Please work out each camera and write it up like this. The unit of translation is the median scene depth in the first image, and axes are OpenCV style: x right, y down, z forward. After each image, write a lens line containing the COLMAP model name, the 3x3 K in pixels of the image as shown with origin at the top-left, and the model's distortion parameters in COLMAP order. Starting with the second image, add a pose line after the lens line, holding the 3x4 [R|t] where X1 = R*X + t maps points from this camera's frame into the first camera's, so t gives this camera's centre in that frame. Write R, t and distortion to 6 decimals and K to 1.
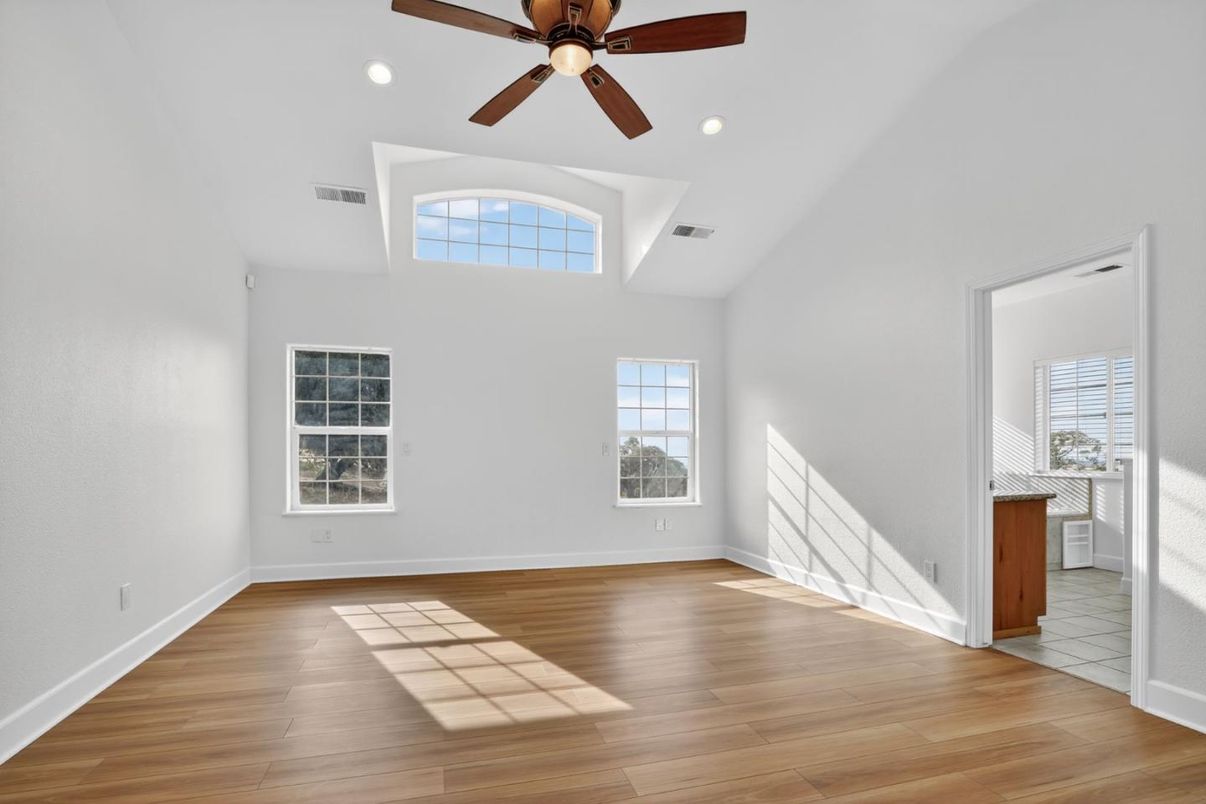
lens RADIAL K [[582.3, 0, 573.5], [0, 582.3, 452.6], [0, 0, 1]] dist [-0.065412, 0.024314]
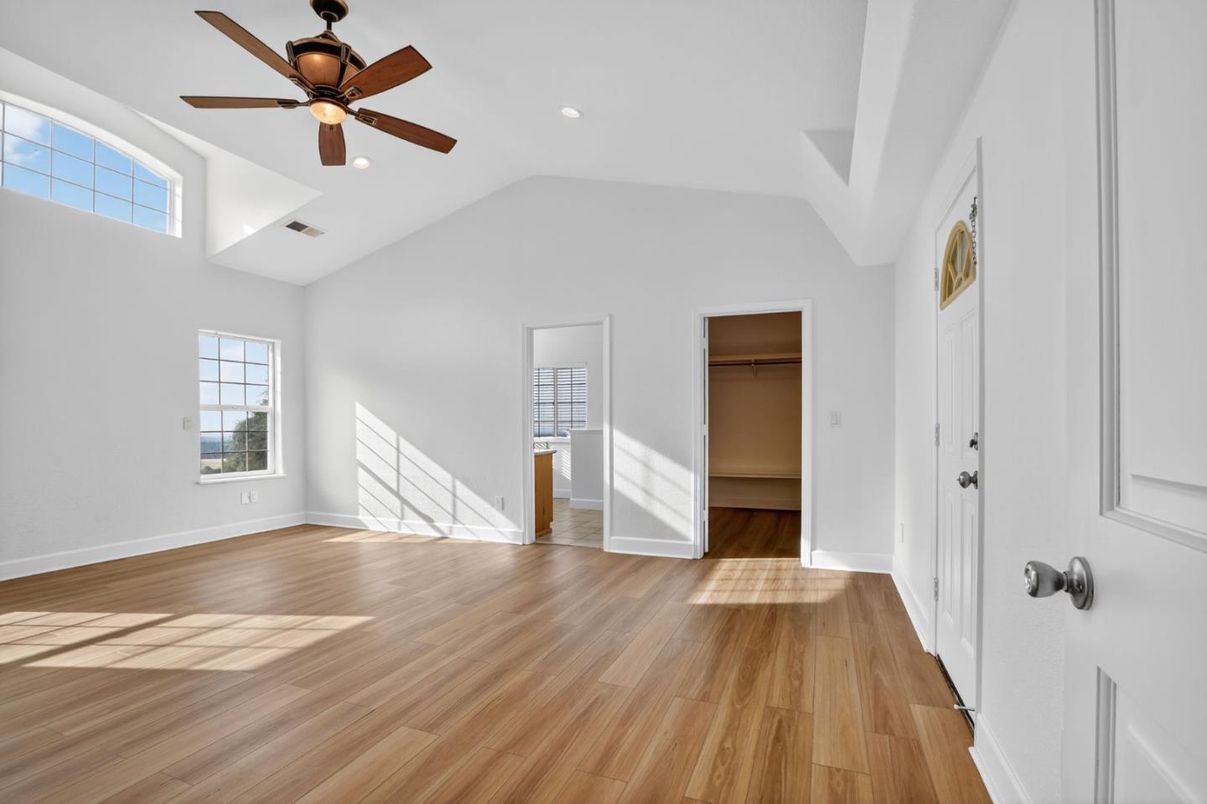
lens RADIAL K [[552.4, 0, 599.4], [0, 552.4, 423.6], [0, 0, 1]] dist [-0.013865, 0.000977]
pose [[0.609465, -0.000345, 0.792813, -0.344147], [0.004534, 0.999985, -0.003051, -0.001490], [-0.792800, 0.005454, 0.609458, -0.117841]]
